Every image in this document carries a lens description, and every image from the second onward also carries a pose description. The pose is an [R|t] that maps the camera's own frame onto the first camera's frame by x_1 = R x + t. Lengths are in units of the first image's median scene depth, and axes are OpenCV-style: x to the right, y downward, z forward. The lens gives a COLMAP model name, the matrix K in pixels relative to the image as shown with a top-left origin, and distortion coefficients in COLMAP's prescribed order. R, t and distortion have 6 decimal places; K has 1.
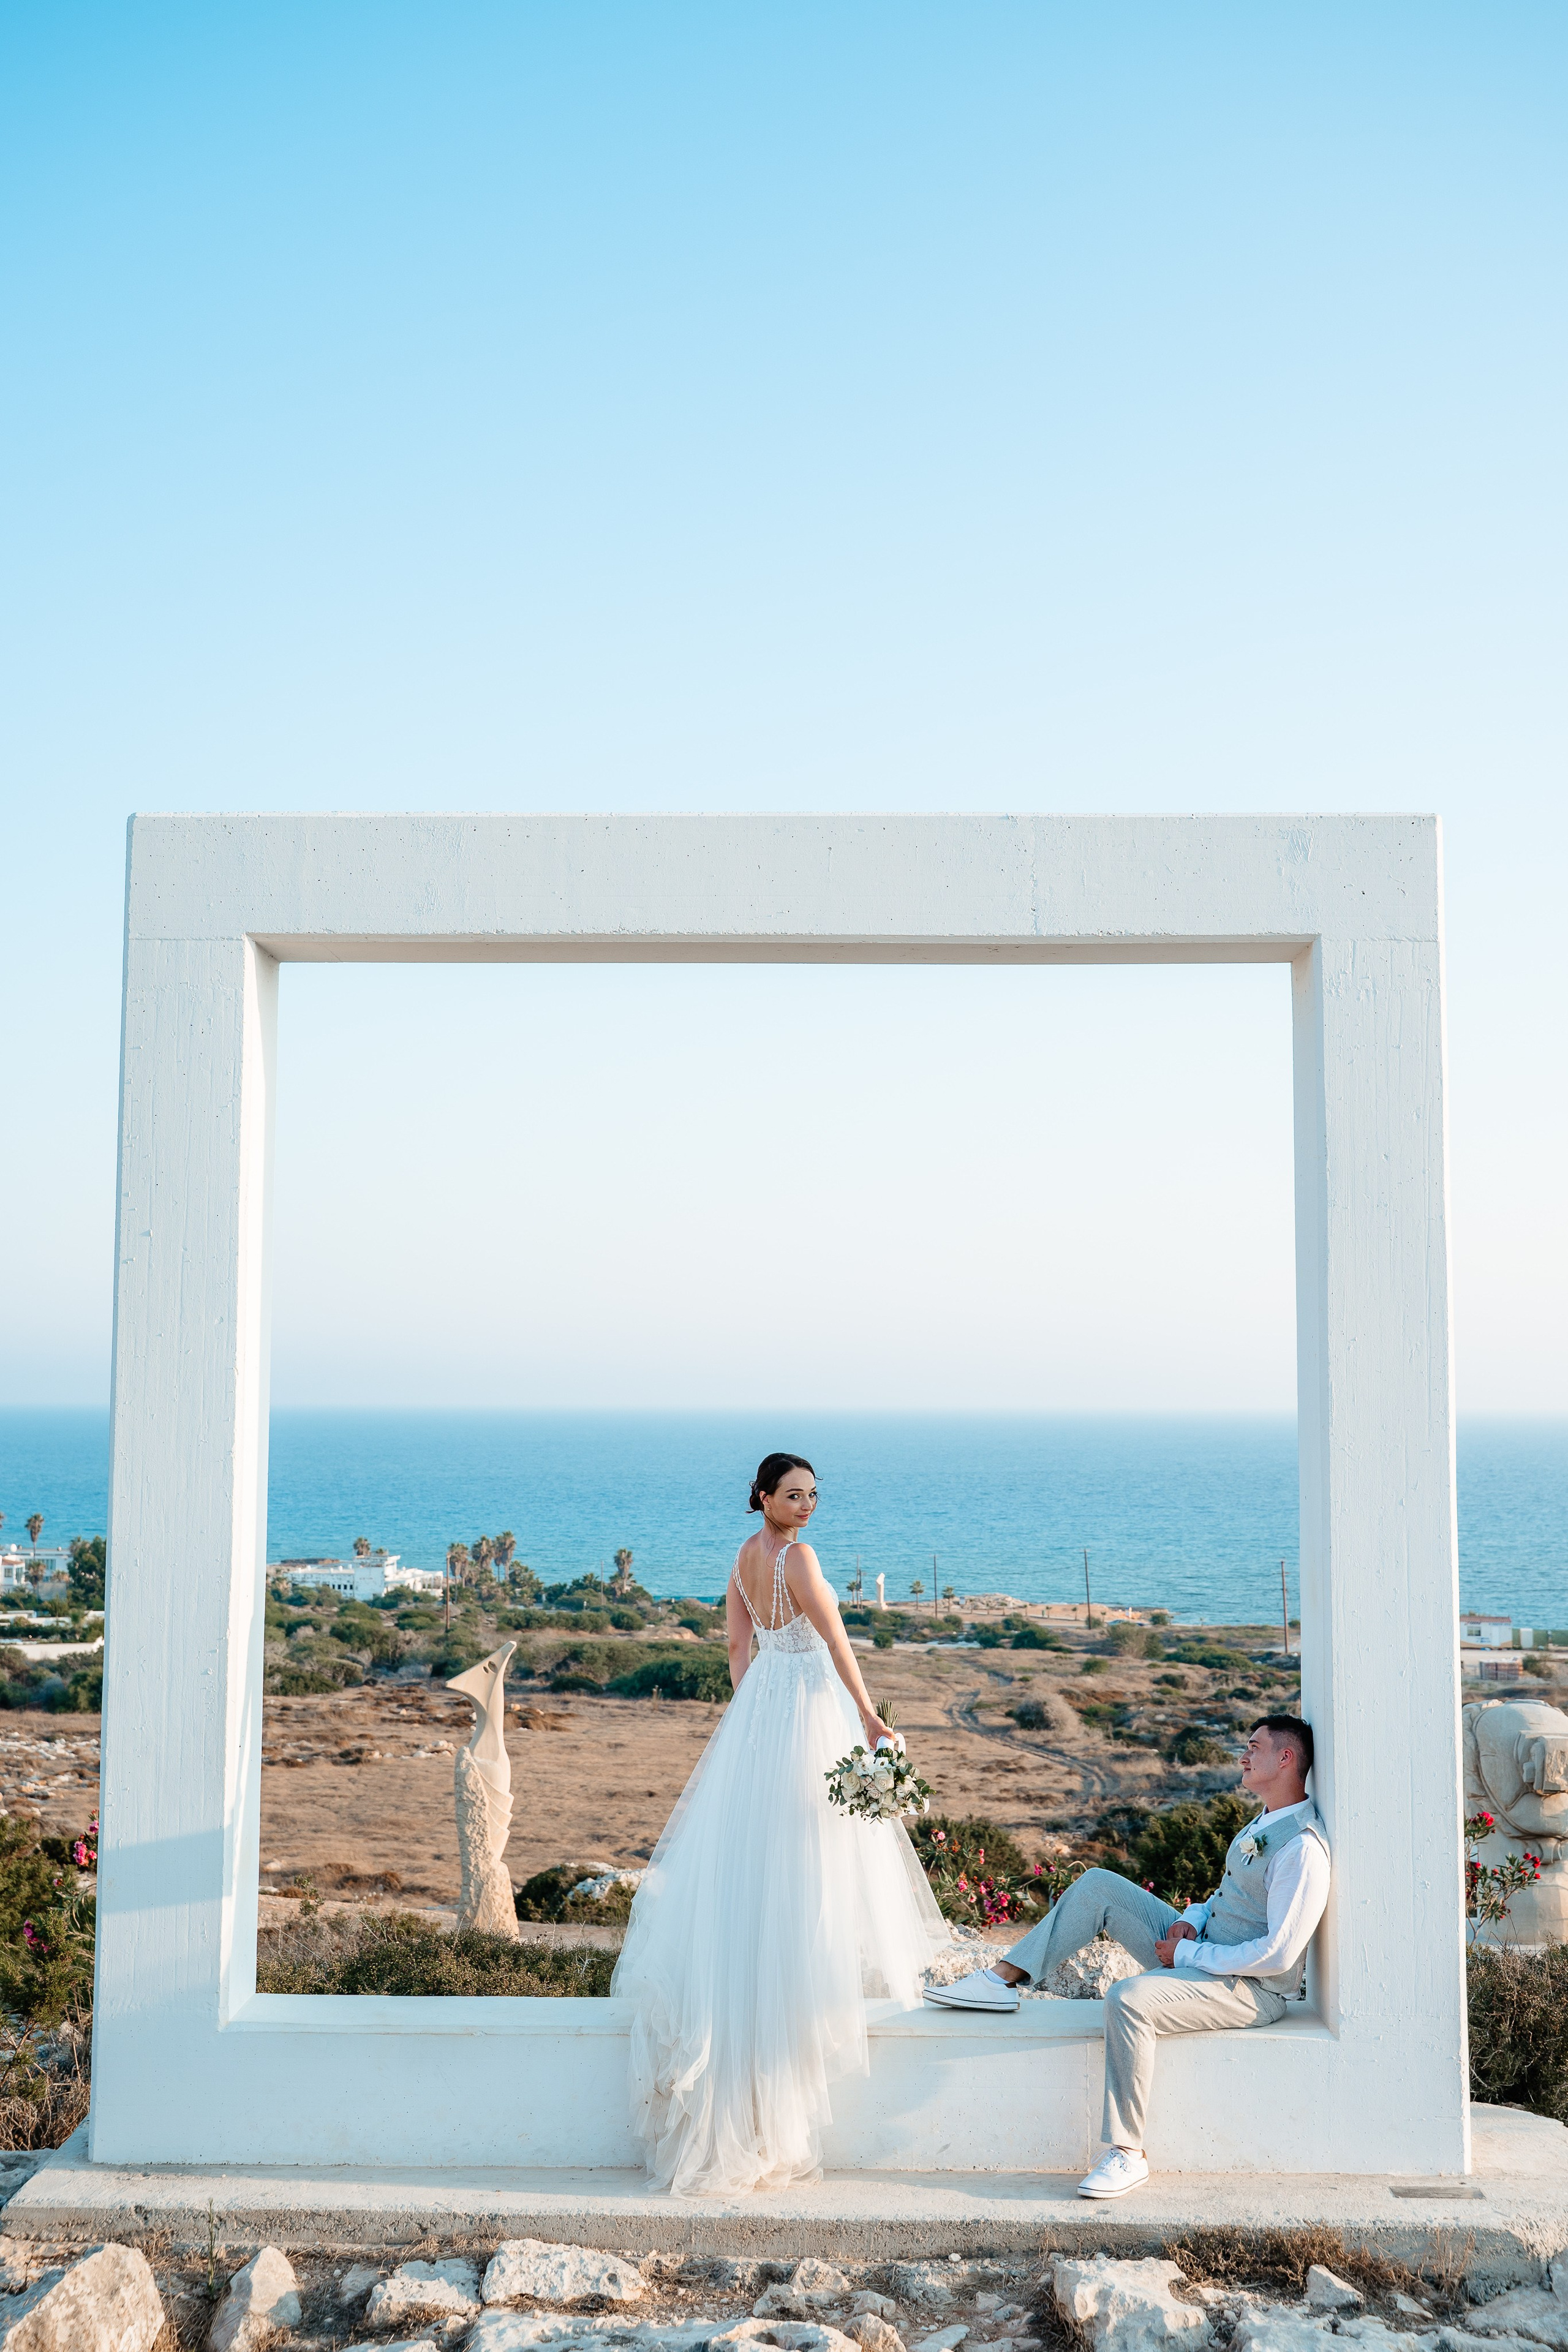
lens RADIAL K [[2458.4, 0, 786.6], [0, 2458.4, 1201.4], [0, 0, 1]] dist [0.007874, -0.026512]
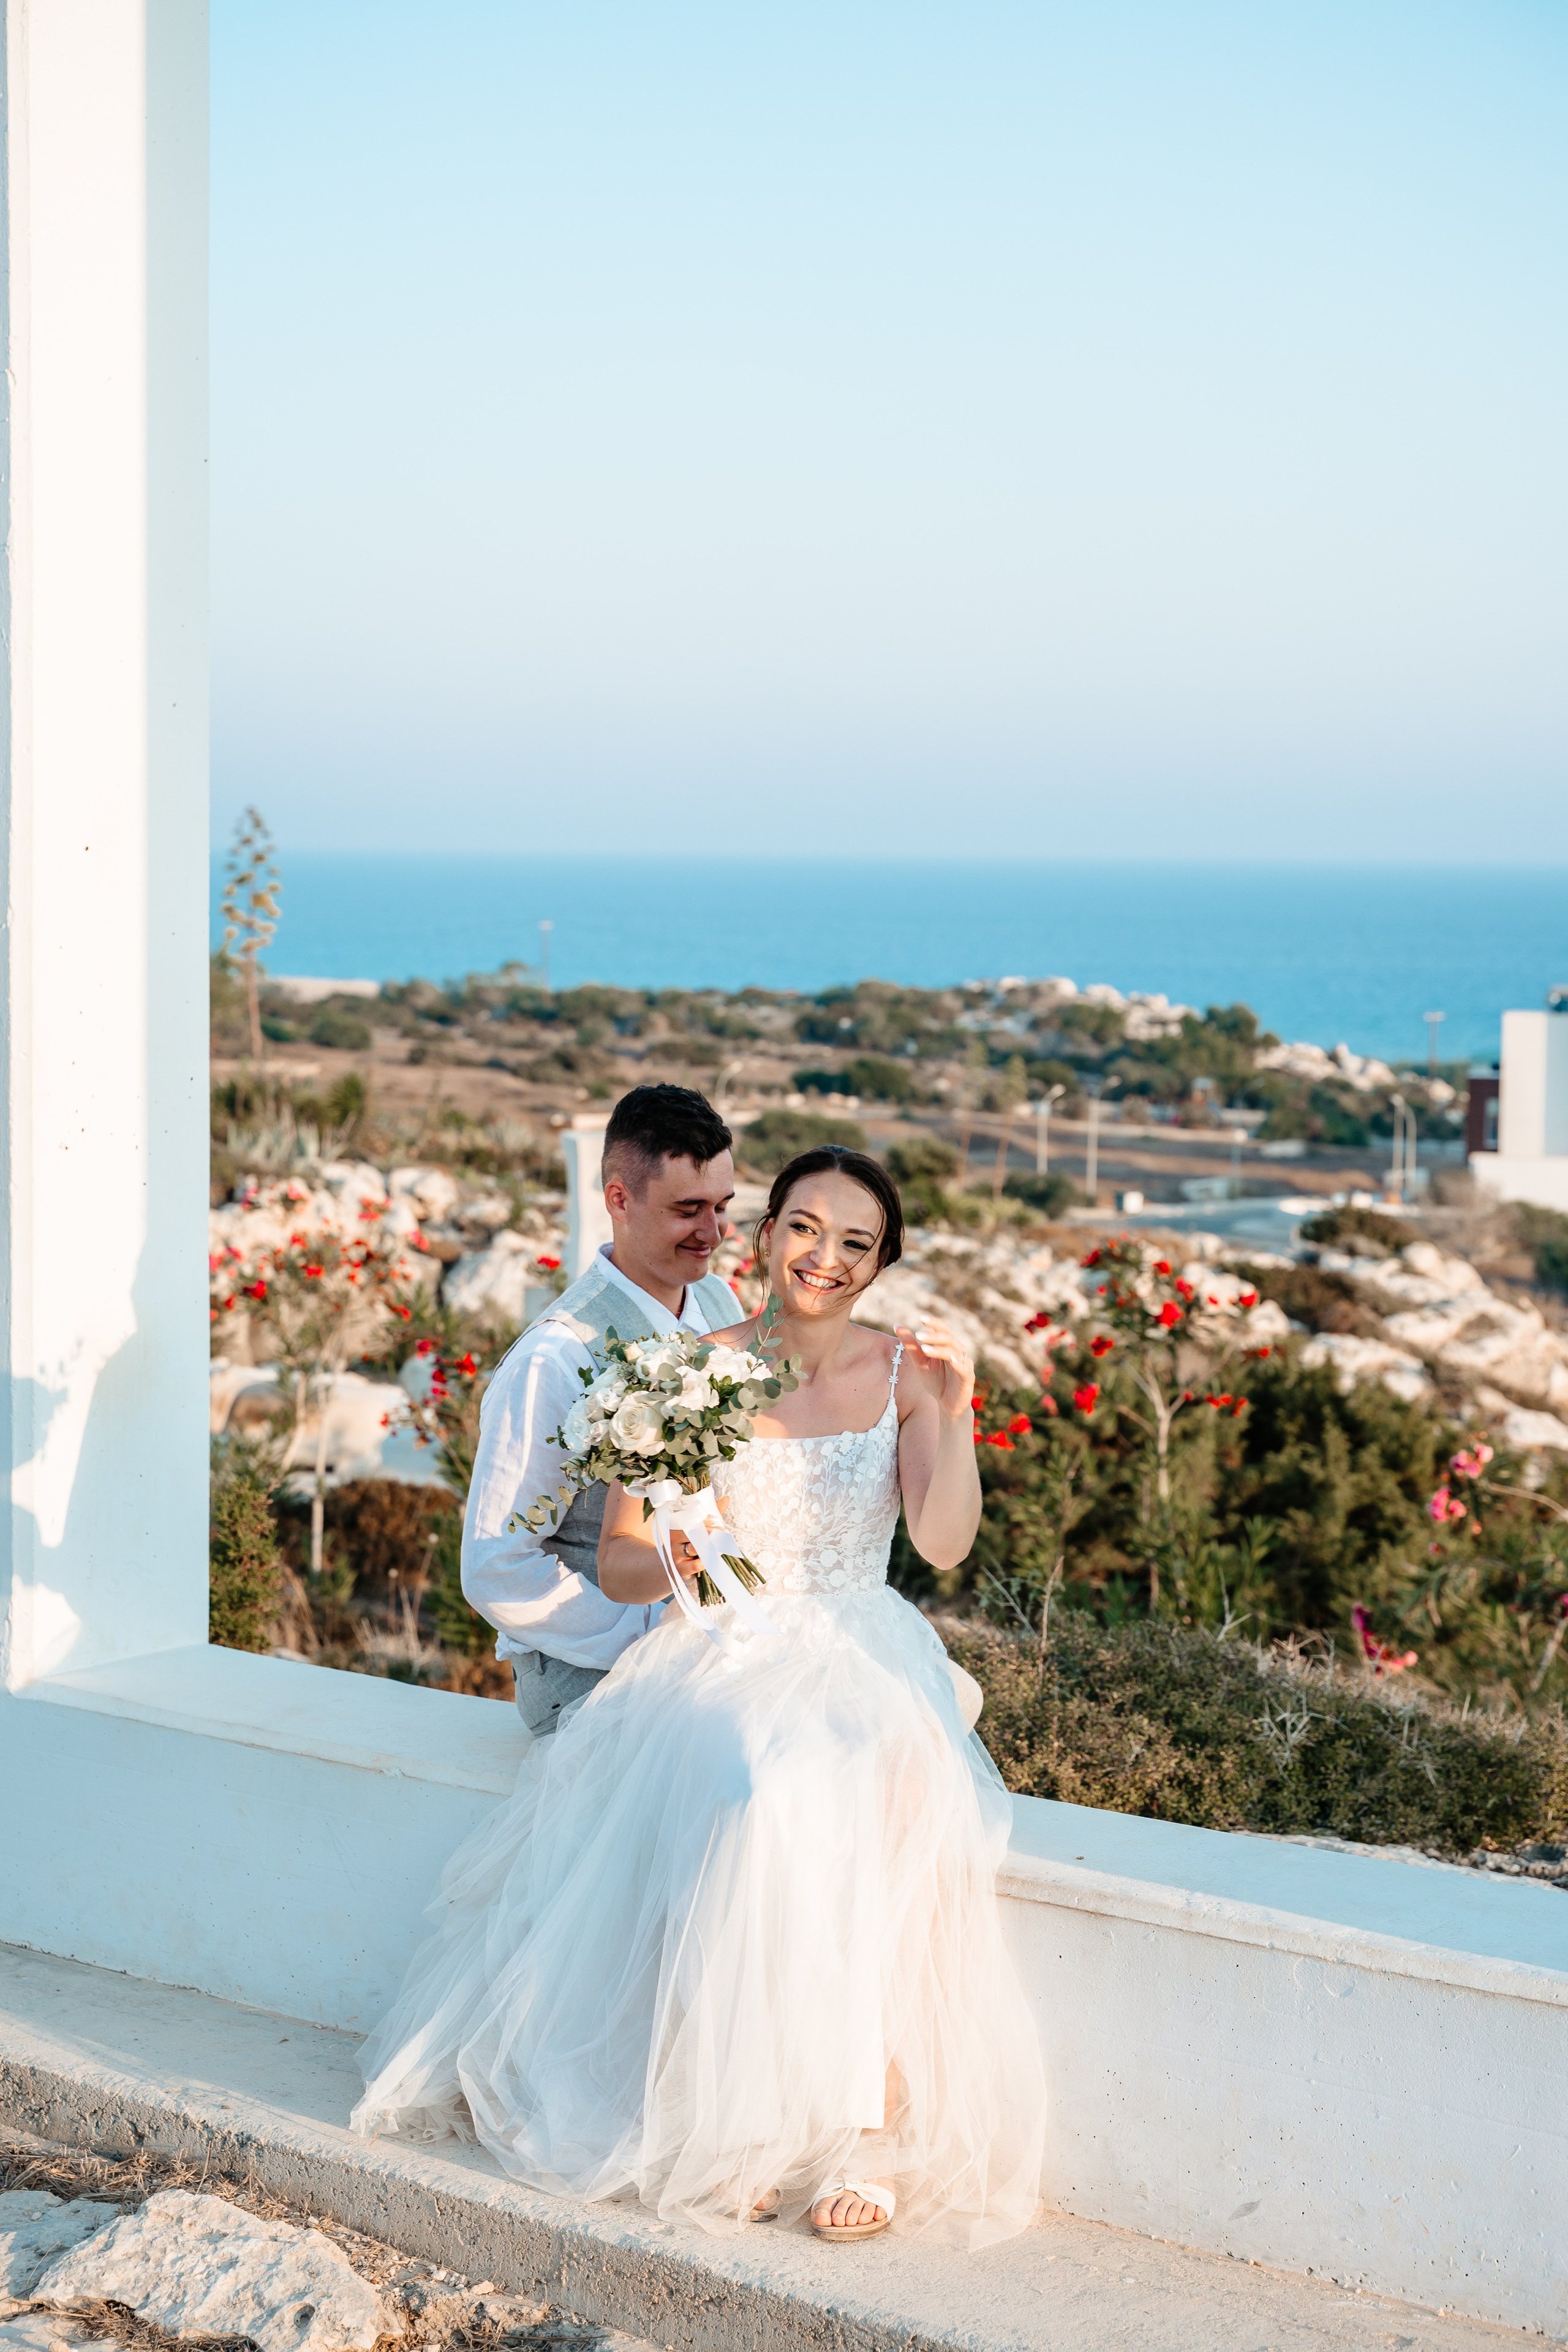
lens RADIAL K [[3981.5, 0, 784.0], [0, 3981.5, 1176.0], [0, 0, 1]] dist [-0.006607, -0.053677]
pose [[0.807051, 0.055040, -0.587911, 0.271369], [0.039812, 0.988309, 0.147176, 0.085652], [0.589138, -0.142185, 0.795424, 0.332538]]
